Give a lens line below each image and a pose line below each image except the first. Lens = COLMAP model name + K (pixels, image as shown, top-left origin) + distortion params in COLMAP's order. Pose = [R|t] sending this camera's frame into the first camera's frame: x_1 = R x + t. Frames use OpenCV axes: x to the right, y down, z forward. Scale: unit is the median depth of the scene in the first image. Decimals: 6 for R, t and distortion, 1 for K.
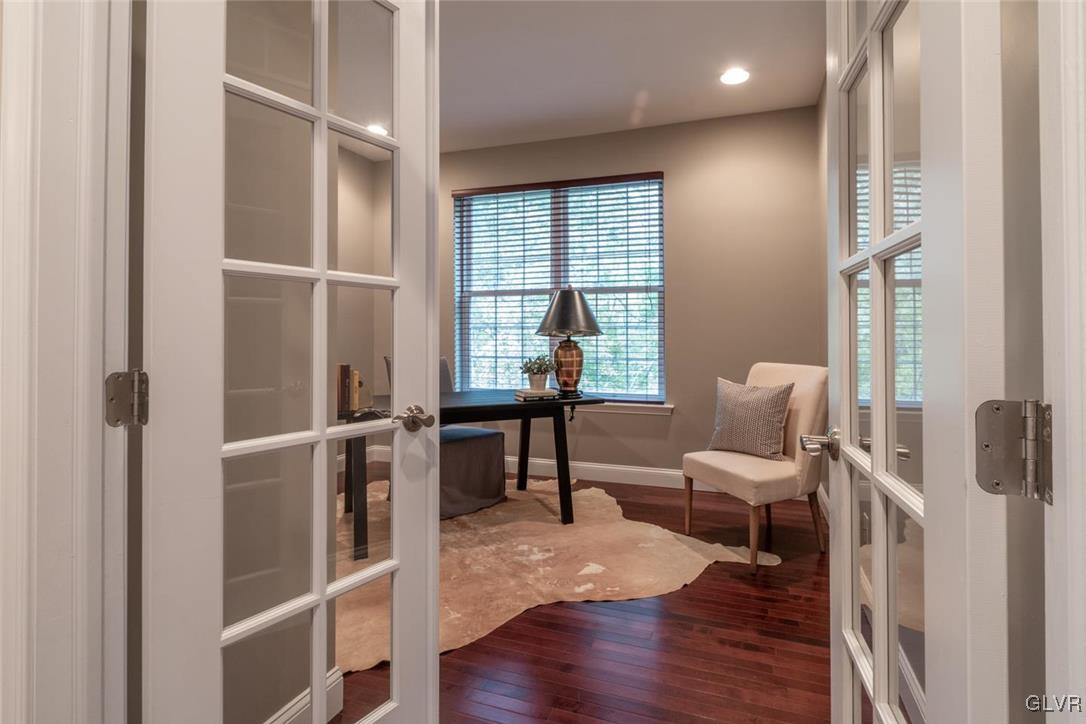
lens RADIAL K [[512.3, 0, 543.6], [0, 512.3, 341.5], [0, 0, 1]] dist [0.000526, -0.000027]
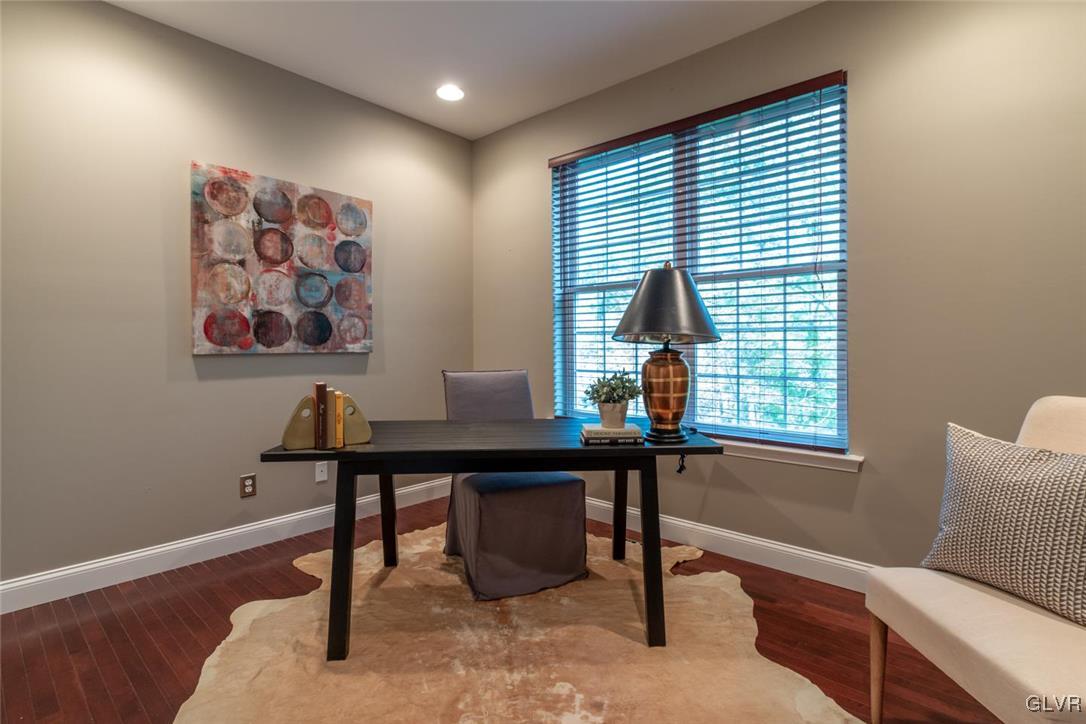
lens RADIAL K [[504.3, 0, 558.5], [0, 504.3, 354.4], [0, 0, 1]] dist [-0.003695, -0.000224]
pose [[0.942109, 0.004751, -0.335274, 0.132401], [-0.001924, 0.999960, 0.008765, -0.001334], [0.335302, -0.007612, 0.942080, 0.372332]]
